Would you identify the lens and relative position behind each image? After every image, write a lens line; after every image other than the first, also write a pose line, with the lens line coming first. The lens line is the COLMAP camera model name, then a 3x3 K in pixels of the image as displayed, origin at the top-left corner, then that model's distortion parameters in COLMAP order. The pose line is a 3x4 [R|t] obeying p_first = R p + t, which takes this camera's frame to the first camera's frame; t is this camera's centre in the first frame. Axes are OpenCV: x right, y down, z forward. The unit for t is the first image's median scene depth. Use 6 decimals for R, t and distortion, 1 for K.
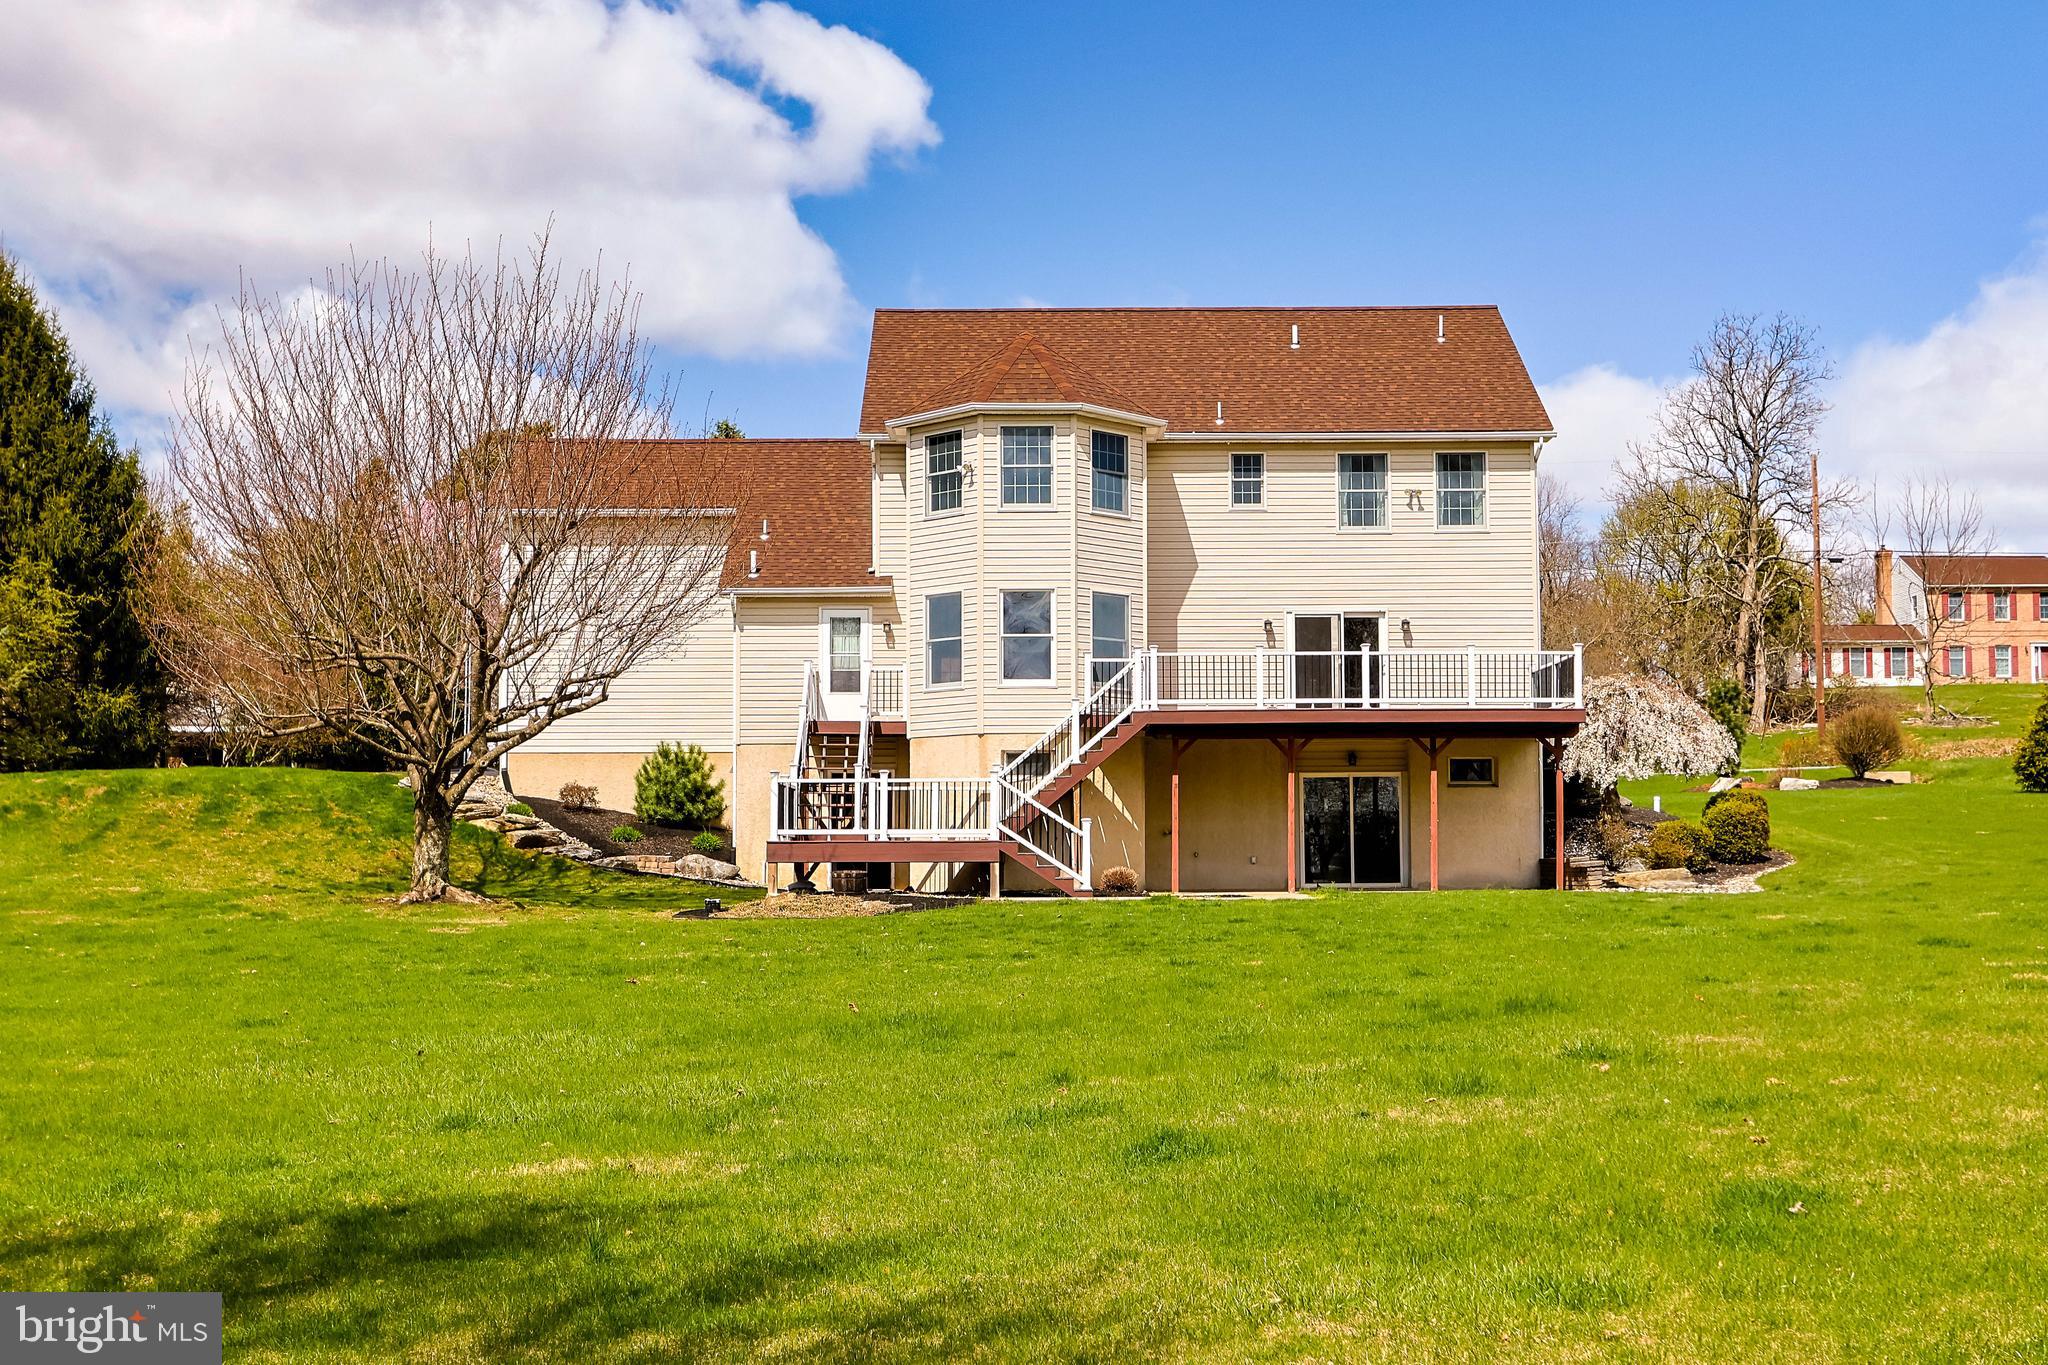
lens RADIAL K [[2474.7, 0, 1024.0], [0, 2474.7, 682.5], [0, 0, 1]] dist [0.003056, 0.004275]
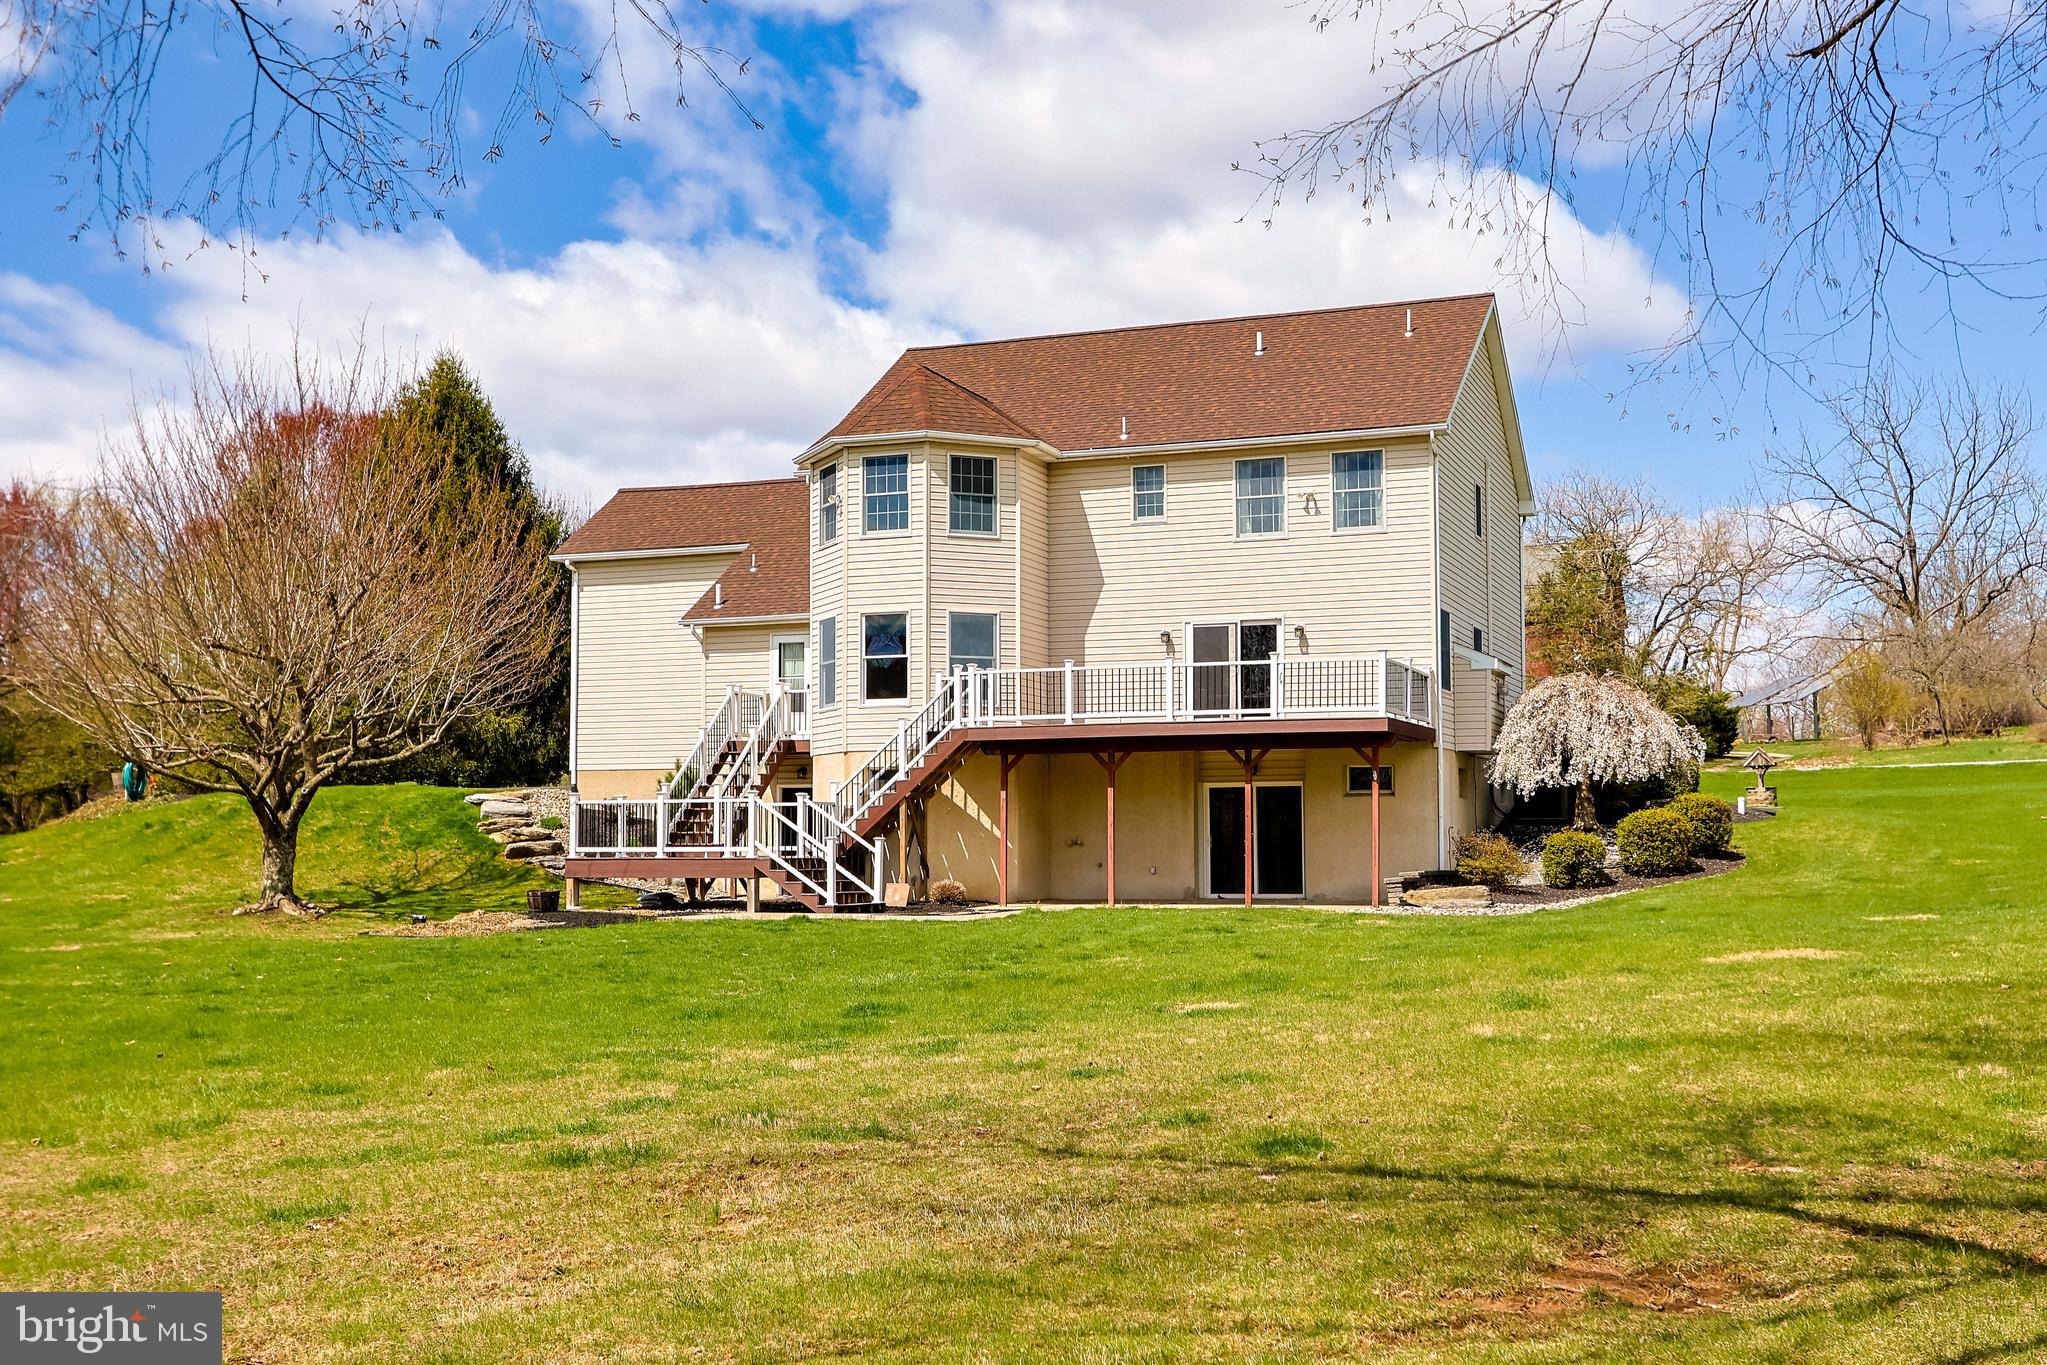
lens RADIAL K [[2203.1, 0, 1023.5], [0, 2203.1, 682.5], [0, 0, 1]] dist [-0.002819, -0.005808]
pose [[0.932185, -0.026731, -0.360995, 0.367576], [0.028291, 0.999599, -0.000964, -0.005332], [0.360876, -0.009314, 0.932567, 0.146852]]
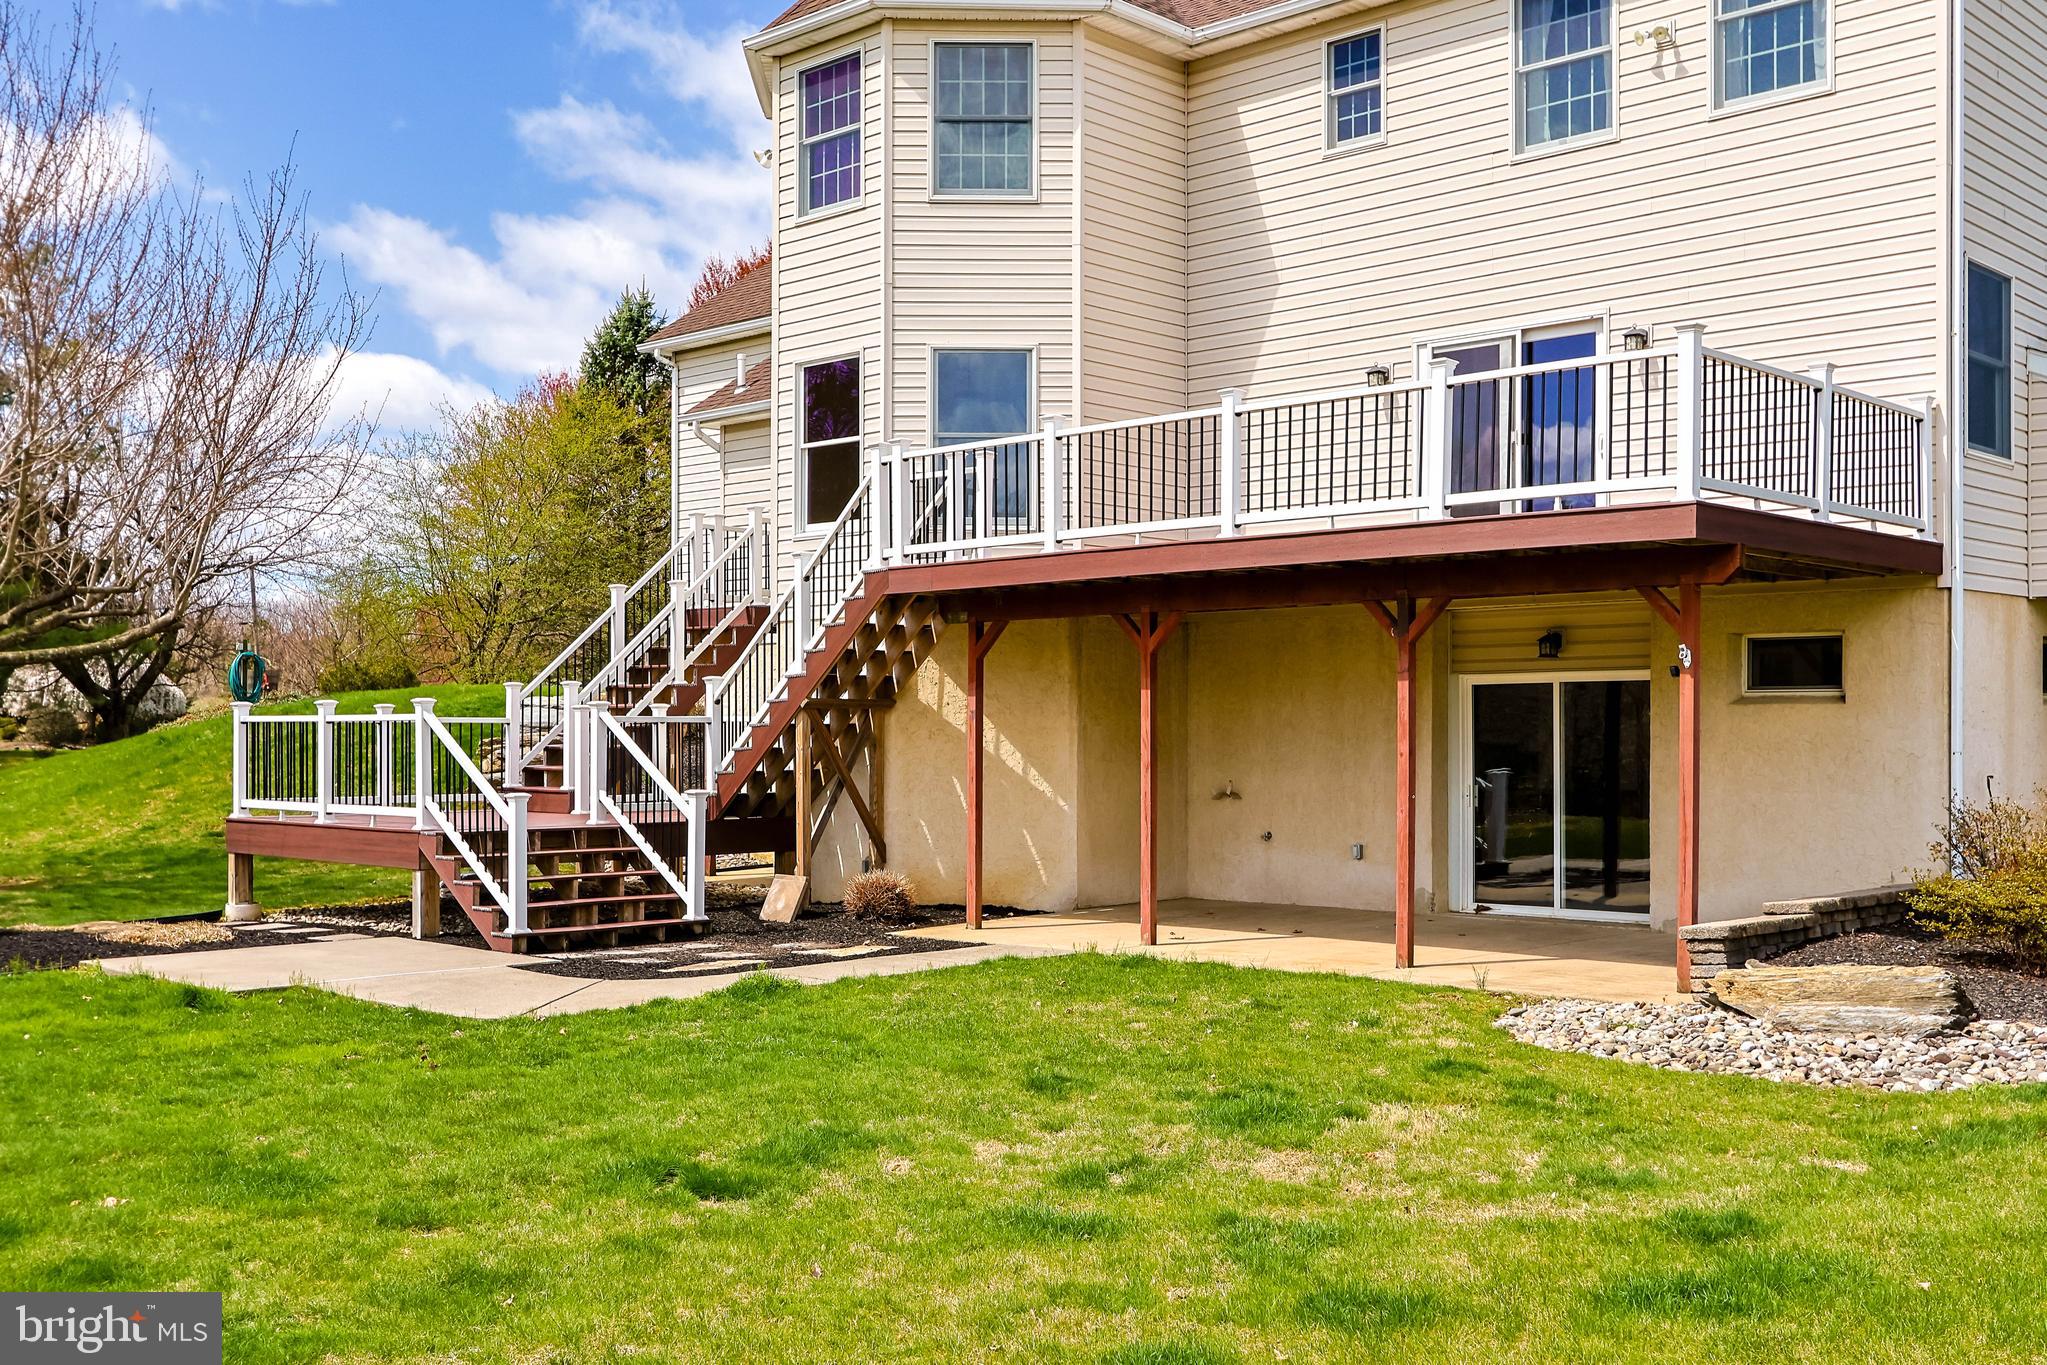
lens RADIAL K [[2066.5, 0, 1027.5], [0, 2066.5, 714.6], [0, 0, 1]] dist [-0.011183, -0.013753]
pose [[0.721140, -0.002451, -0.692785, 0.332895], [0.051694, 0.997396, 0.050281, 0.019583], [0.690858, -0.072072, 0.719389, 0.653403]]
